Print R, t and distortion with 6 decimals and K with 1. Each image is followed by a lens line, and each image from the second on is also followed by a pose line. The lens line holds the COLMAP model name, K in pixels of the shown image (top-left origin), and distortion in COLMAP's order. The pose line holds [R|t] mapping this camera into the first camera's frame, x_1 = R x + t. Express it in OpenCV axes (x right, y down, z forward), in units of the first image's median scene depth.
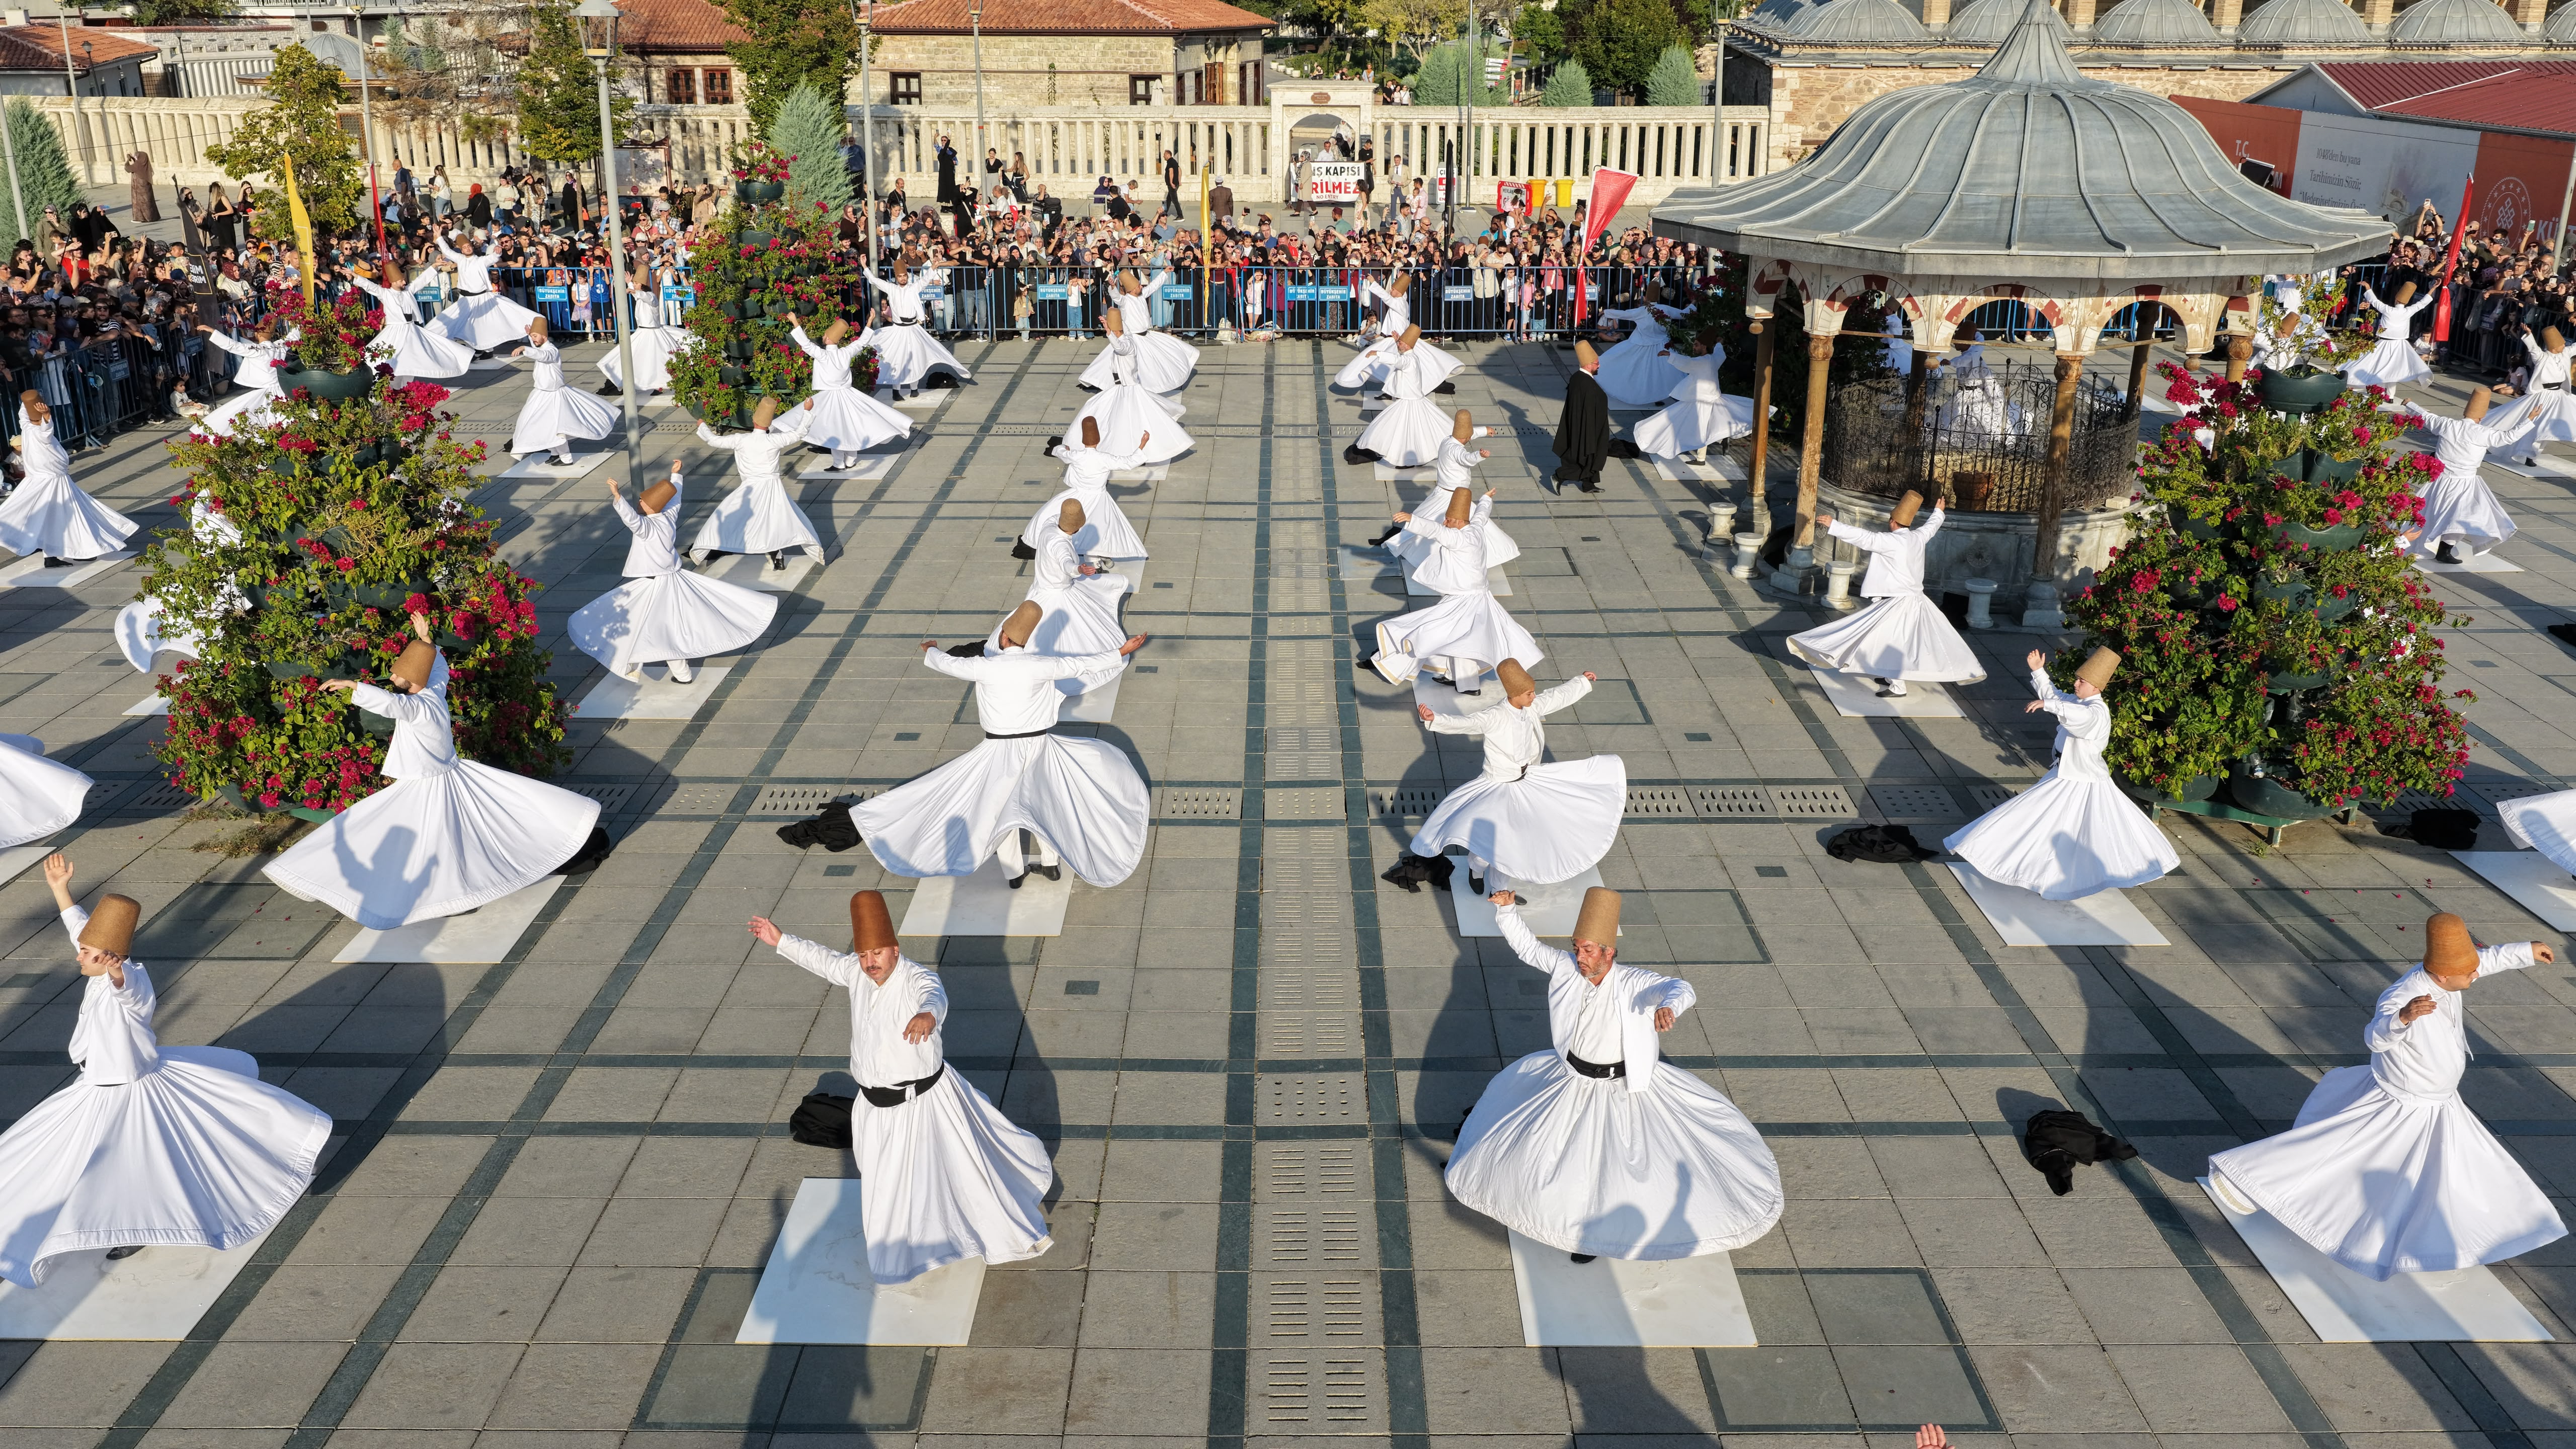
lens RADIAL K [[2151.7, 0, 1289.1], [0, 2151.7, 739.7], [0, 0, 1]] dist [-0.011808, 0.039352]
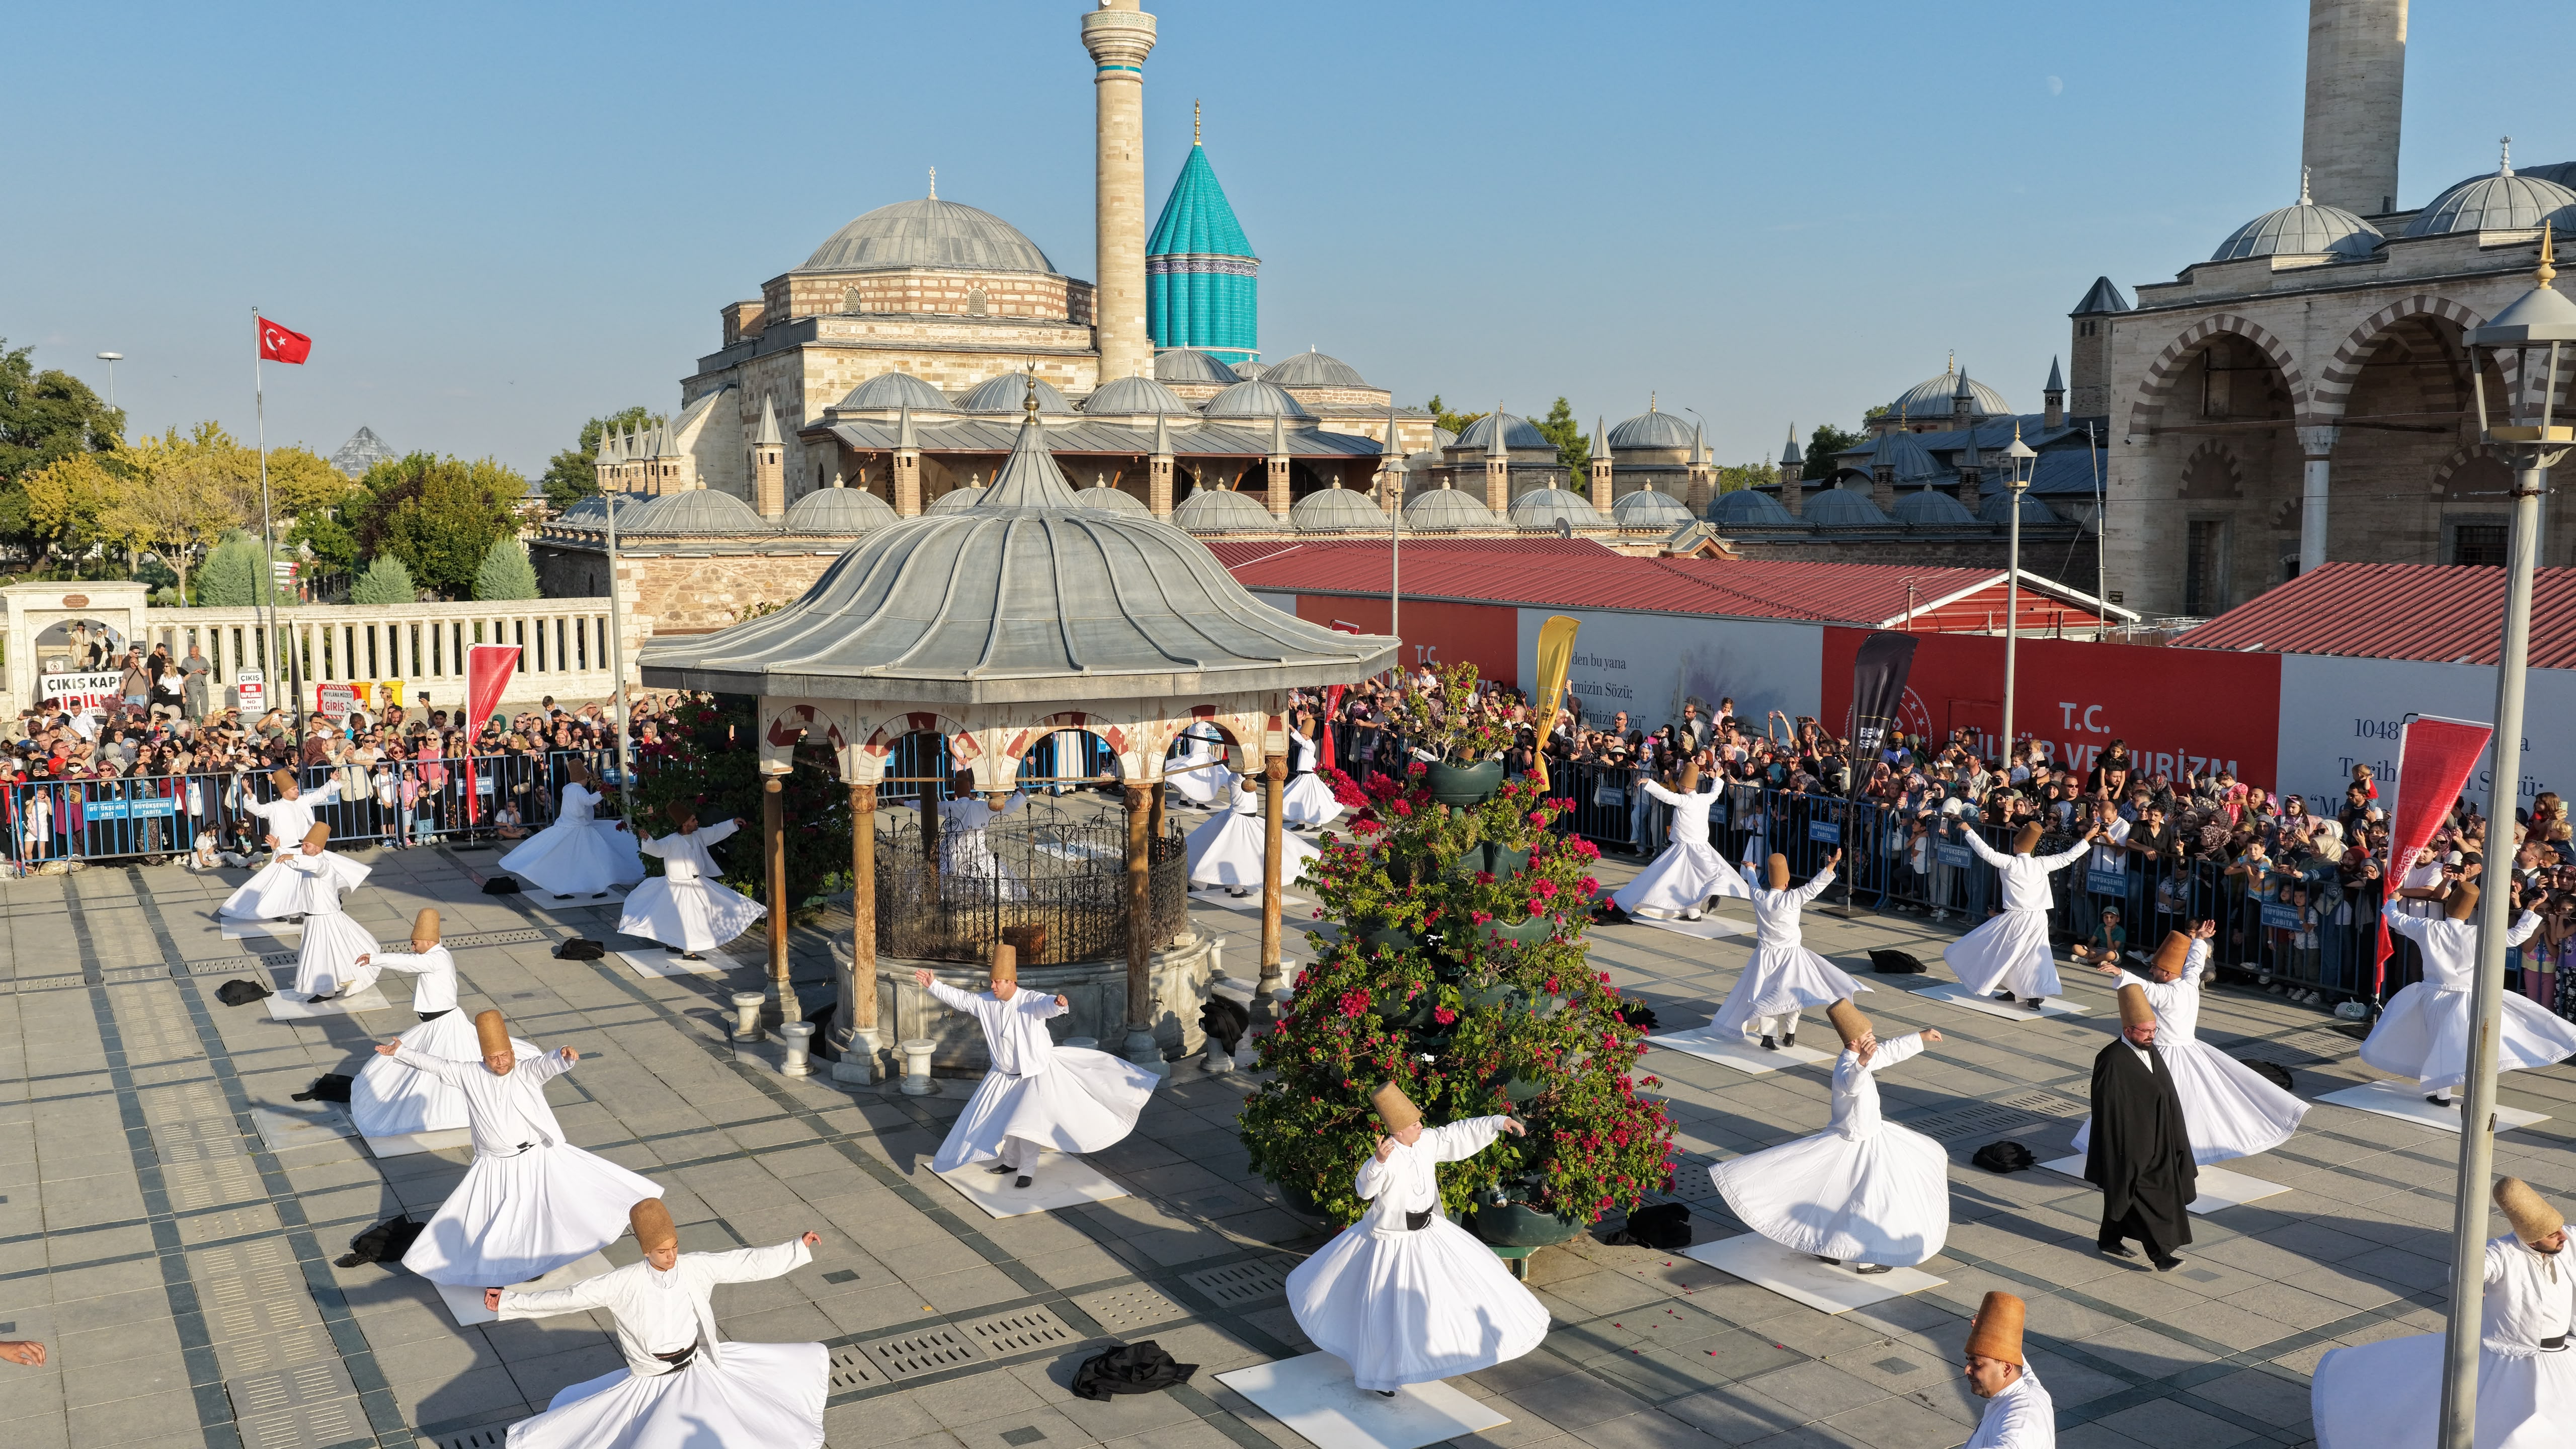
lens RADIAL K [[2151.7, 0, 1289.1], [0, 2151.7, 739.7], [0, 0, 1]] dist [-0.011808, 0.039352]
pose [[0.853288, -0.056989, 0.518316, -0.032982], [0.175109, 0.967602, -0.181888, -0.009675], [-0.491158, 0.245965, 0.835622, 0.105435]]
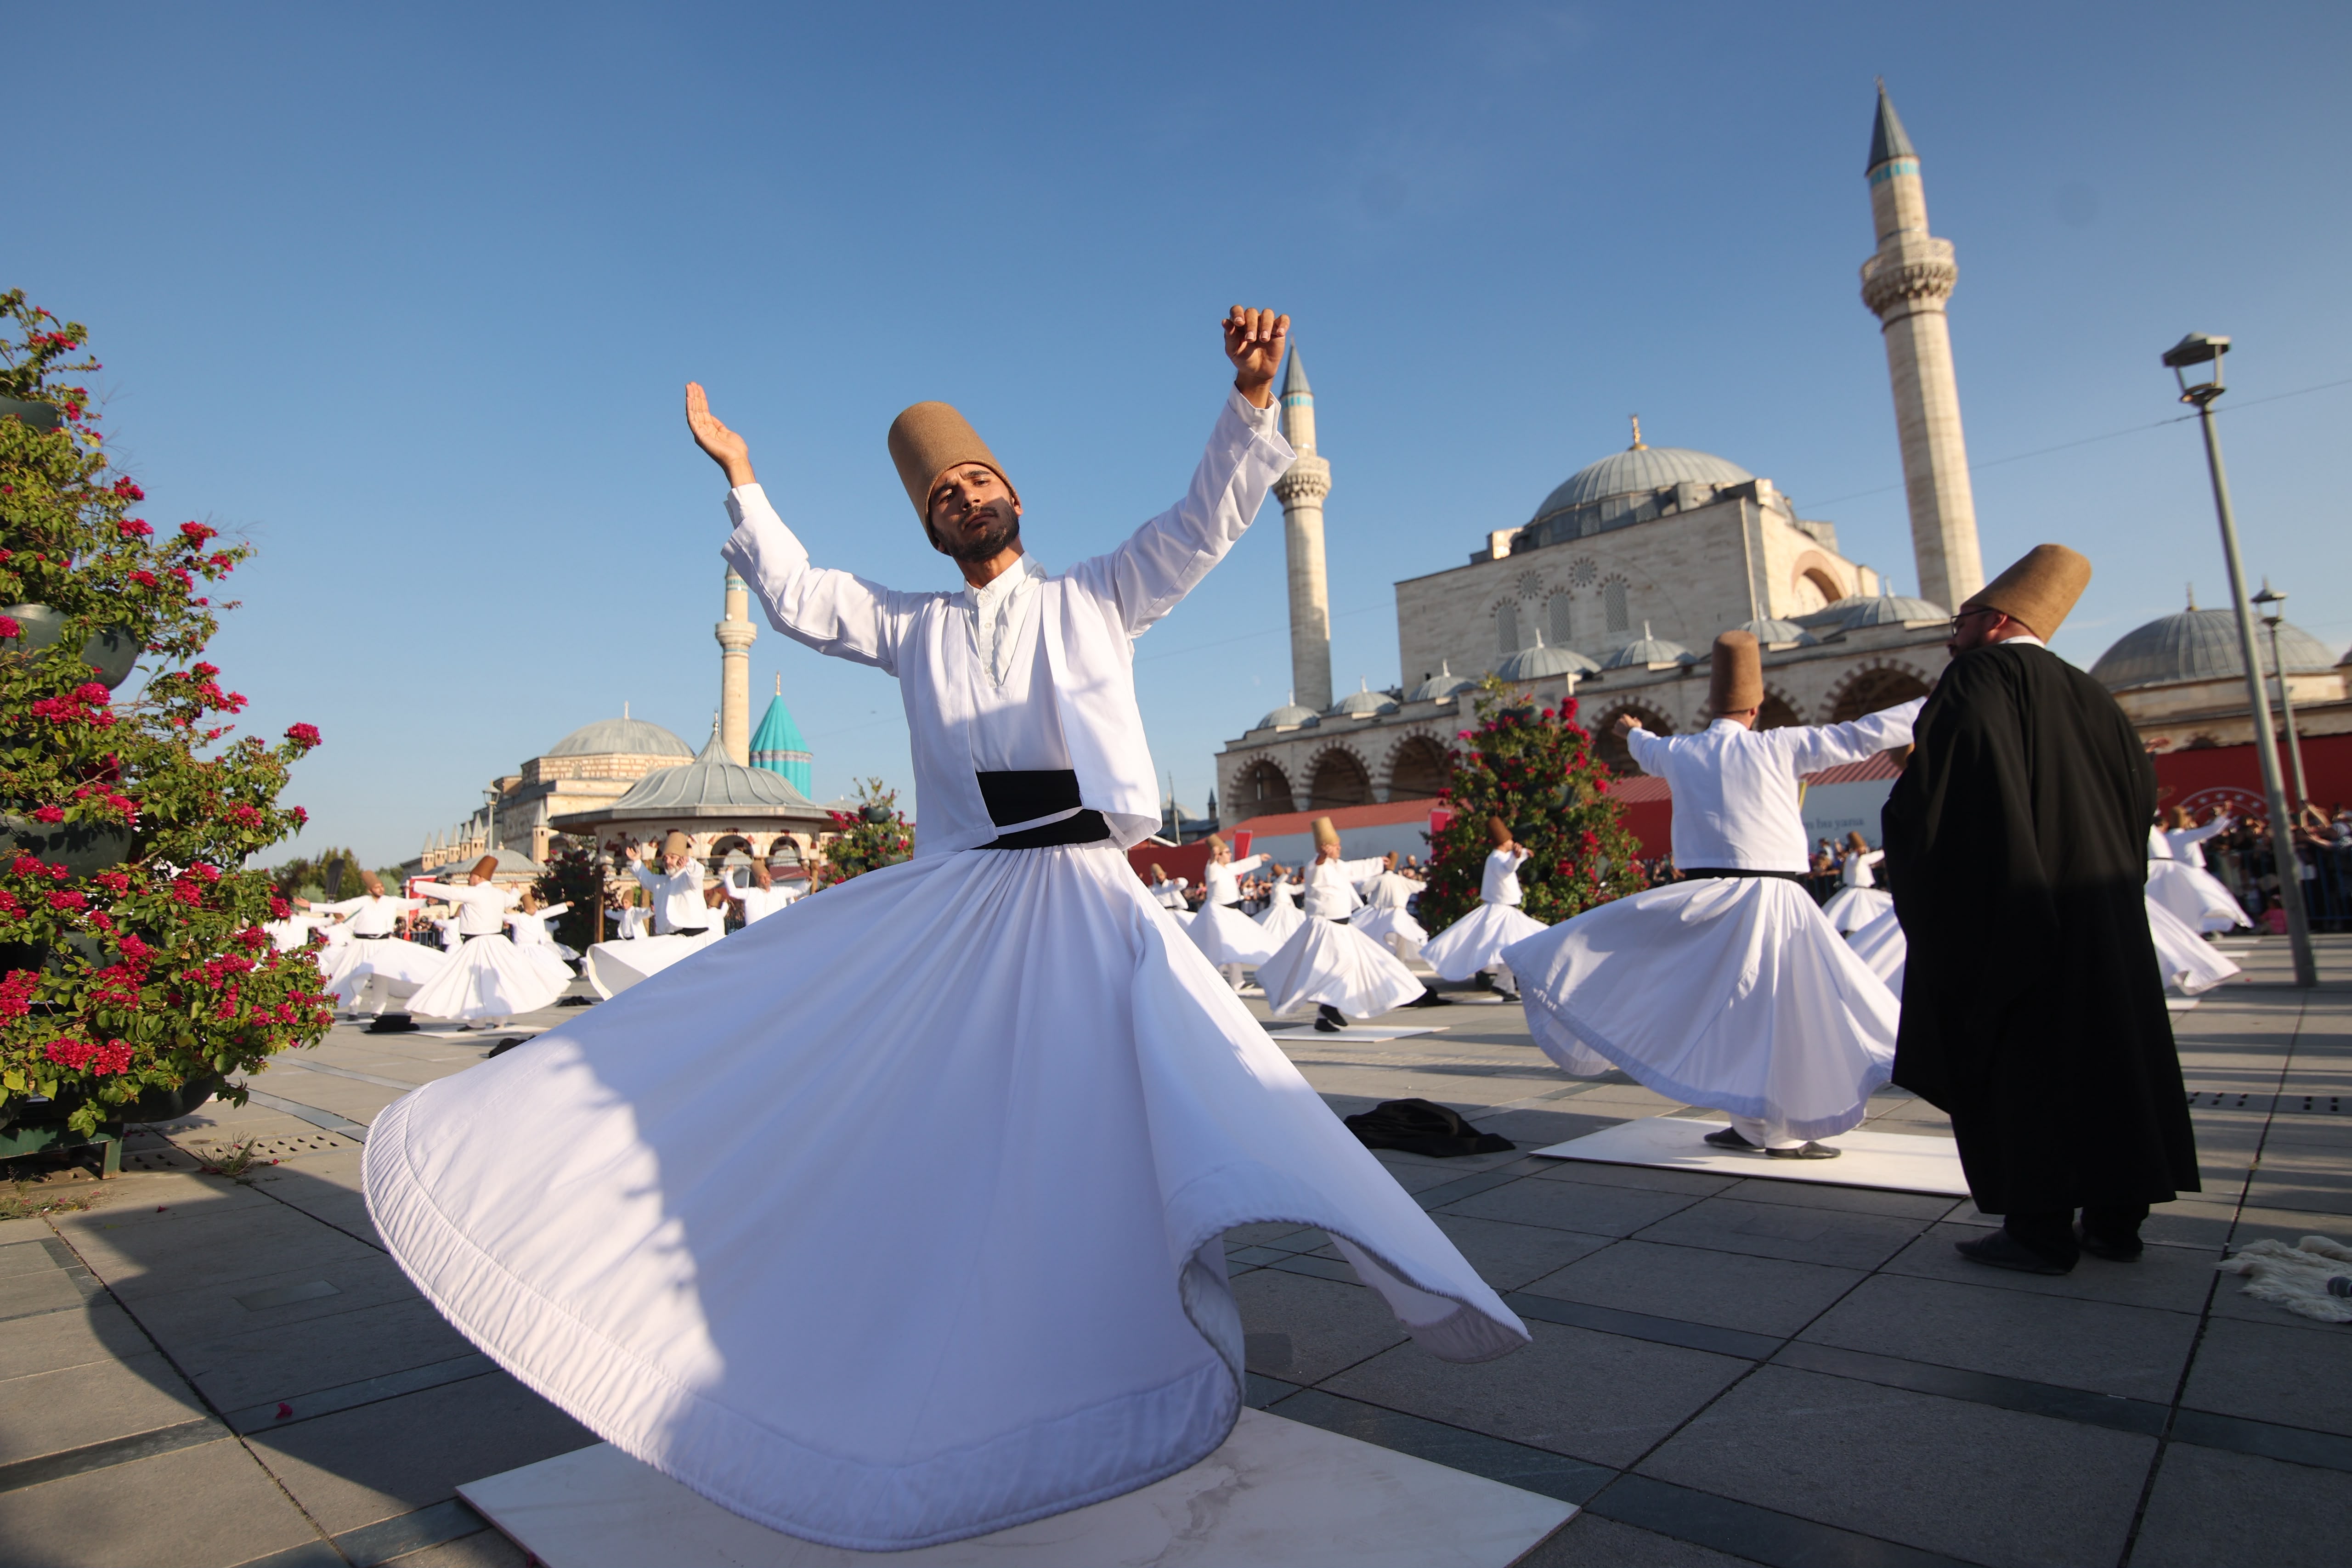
lens RADIAL K [[1254.2, 0, 1173.7], [0, 1254.2, 731.2], [0, 0, 1]] dist [-0.012027, 0.000695]
pose [[0.687419, 0.076209, 0.722252, -0.189579], [0.280465, 0.889477, -0.360792, 0.184238], [-0.669922, 0.450581, 0.590069, -0.112840]]
